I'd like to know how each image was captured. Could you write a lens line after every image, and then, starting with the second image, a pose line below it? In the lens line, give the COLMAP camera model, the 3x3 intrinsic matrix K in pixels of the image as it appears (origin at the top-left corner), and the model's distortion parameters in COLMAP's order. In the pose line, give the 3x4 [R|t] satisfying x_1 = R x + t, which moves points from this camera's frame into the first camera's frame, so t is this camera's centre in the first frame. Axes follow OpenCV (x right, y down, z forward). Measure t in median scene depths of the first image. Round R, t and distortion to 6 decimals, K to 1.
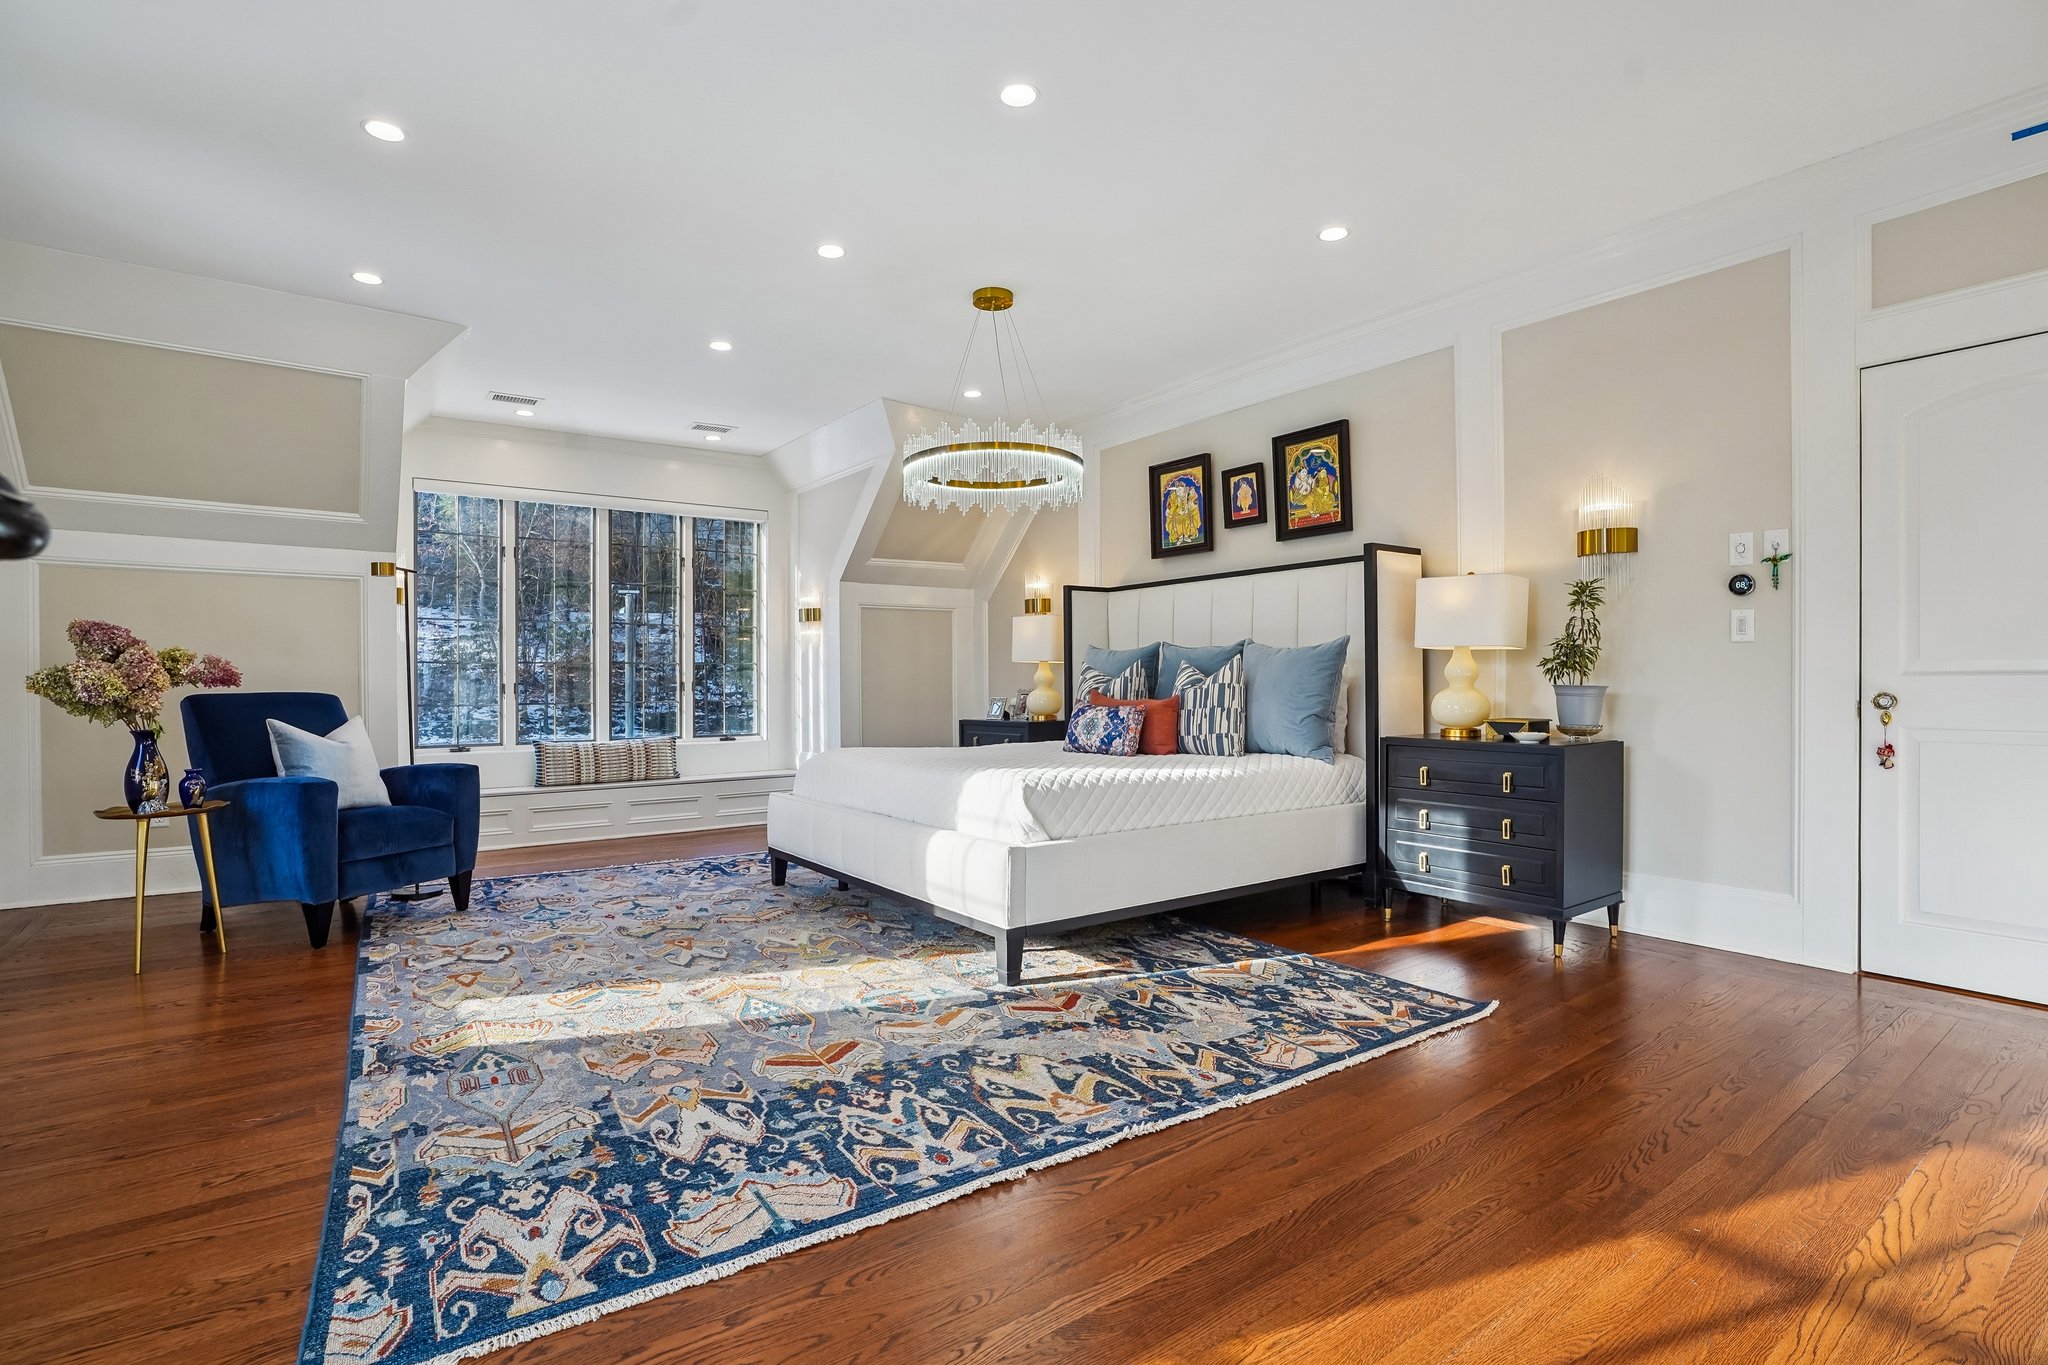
lens RADIAL K [[1042.4, 0, 1018.9], [0, 1042.4, 682.2], [0, 0, 1]] dist [-0.033575, -0.000179]
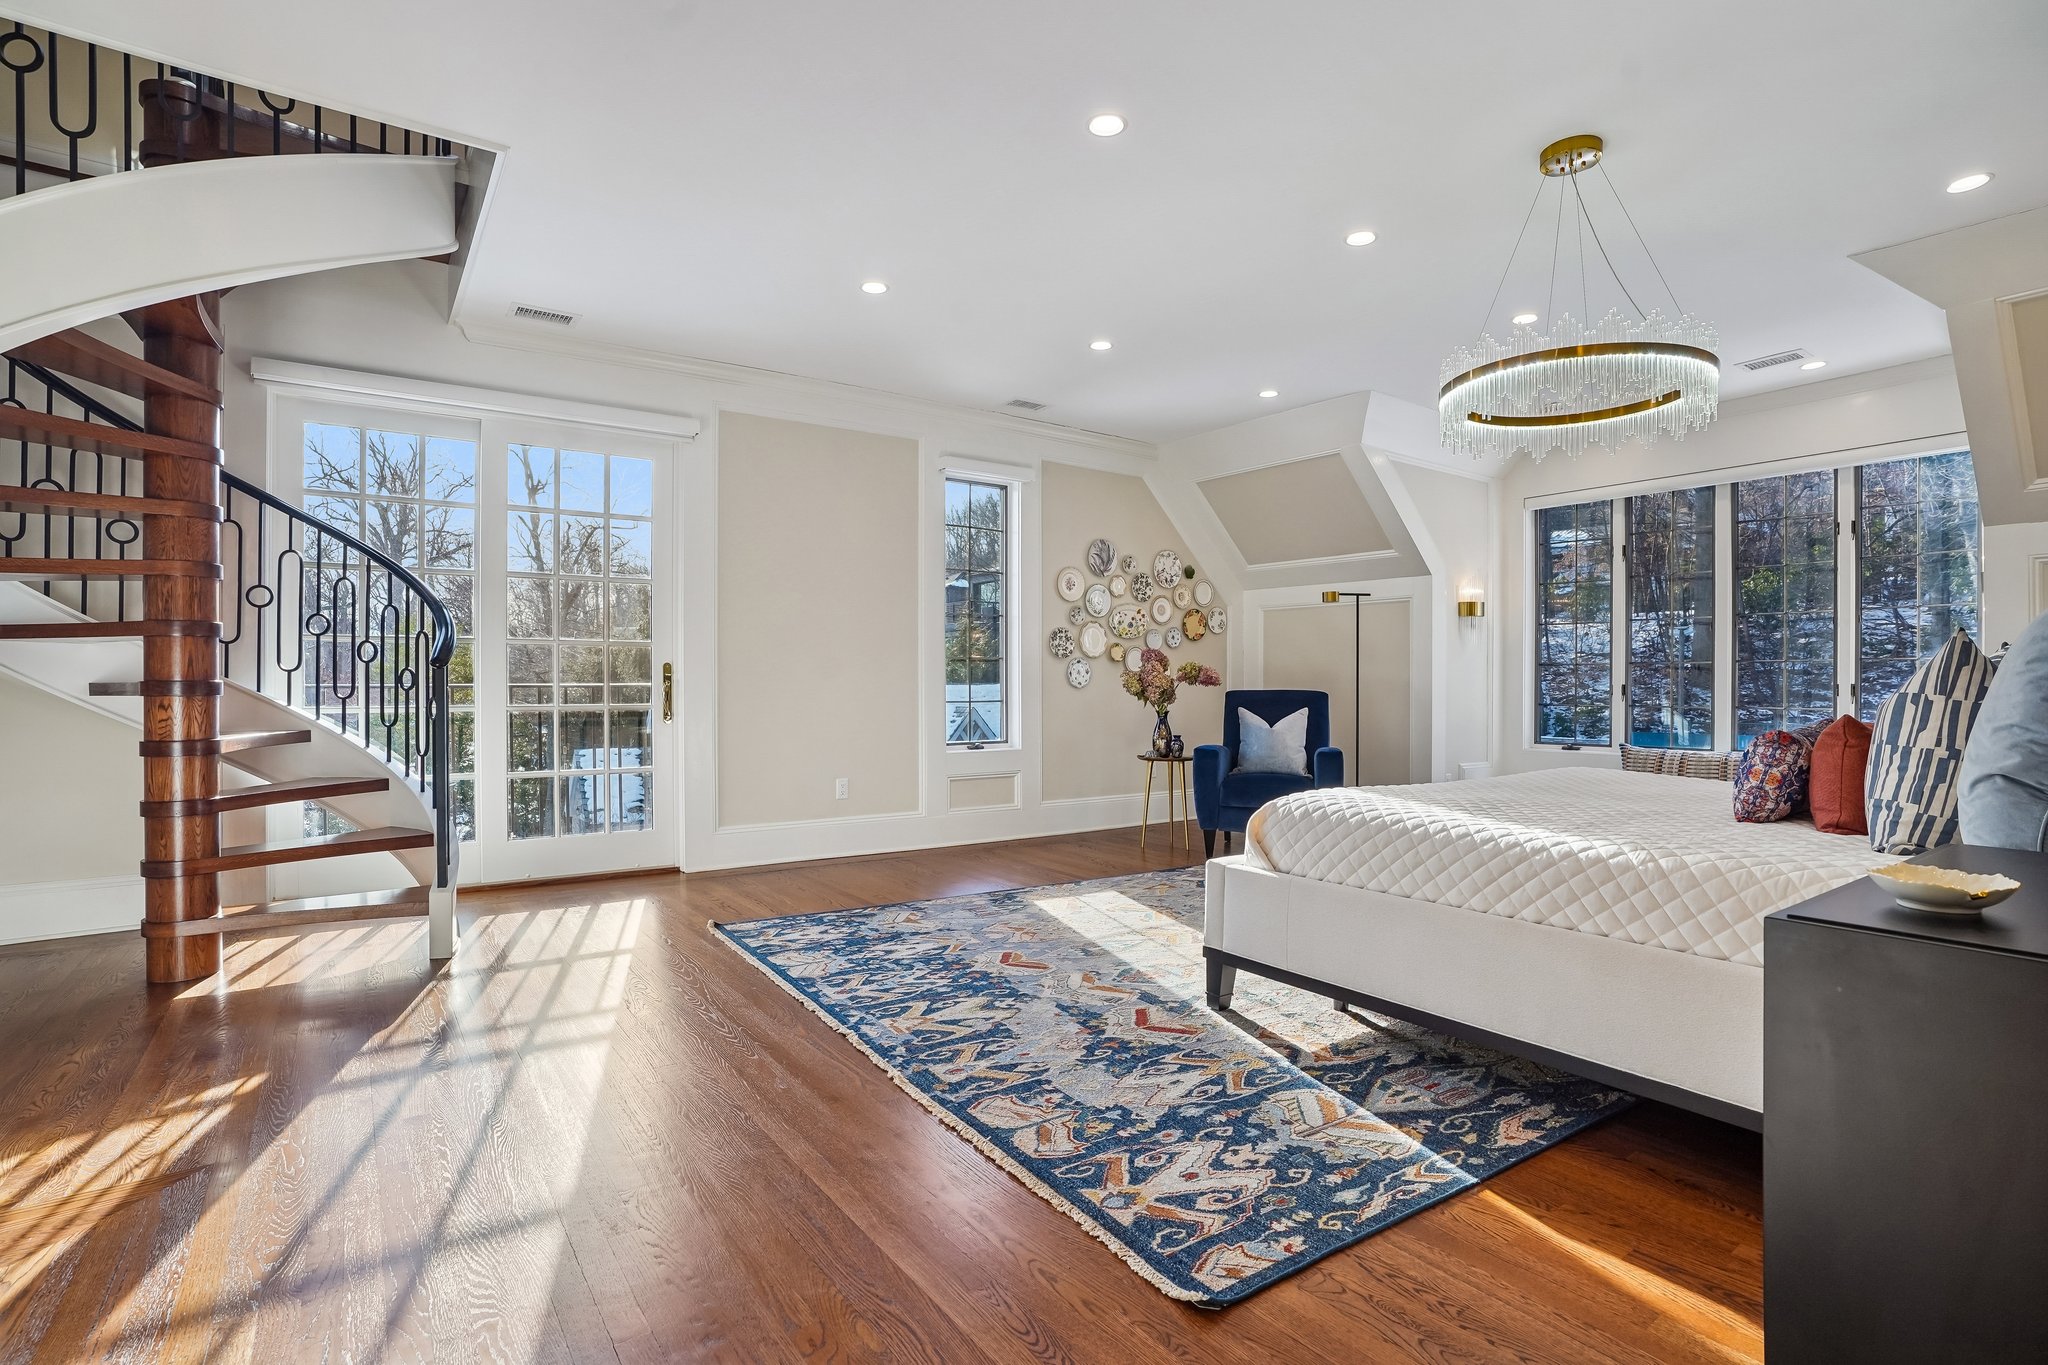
lens RADIAL K [[983.2, 0, 1019.9], [0, 983.2, 690.1], [0, 0, 1]] dist [-0.017937, -0.000232]
pose [[-0.073645, -0.002089, -0.997282, 1.087111], [0.005758, 0.999980, -0.002519, -0.002653], [0.997268, -0.005928, -0.073632, 1.060081]]
